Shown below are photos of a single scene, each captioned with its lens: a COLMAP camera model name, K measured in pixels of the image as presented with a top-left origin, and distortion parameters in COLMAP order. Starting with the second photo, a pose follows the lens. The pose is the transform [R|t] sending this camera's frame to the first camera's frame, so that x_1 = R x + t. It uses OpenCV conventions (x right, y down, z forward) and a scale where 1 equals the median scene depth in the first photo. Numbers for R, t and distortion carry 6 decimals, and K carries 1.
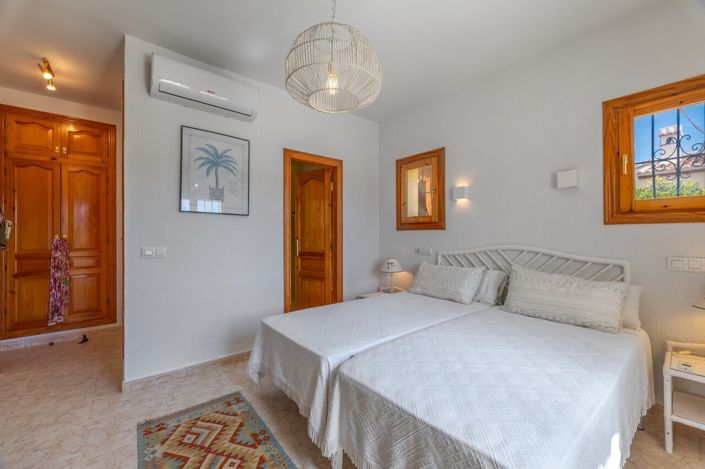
lens RADIAL K [[282.0, 0, 352.5], [0, 282.0, 234.5], [0, 0, 1]] dist [0.001139, 0.000204]
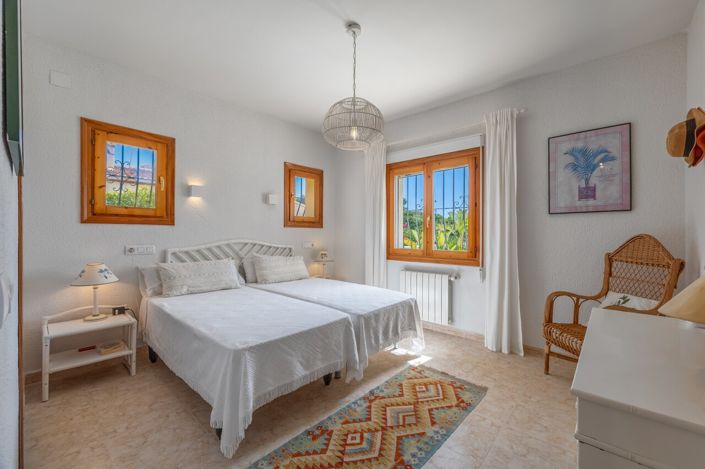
lens RADIAL K [[282.0, 0, 352.5], [0, 282.0, 234.5], [0, 0, 1]] dist [0.001139, 0.000204]
pose [[-0.125215, 0.002573, 0.992126, -0.847762], [-0.009539, 0.999947, -0.003798, 0.013715], [-0.992084, -0.009939, -0.125184, 0.642603]]
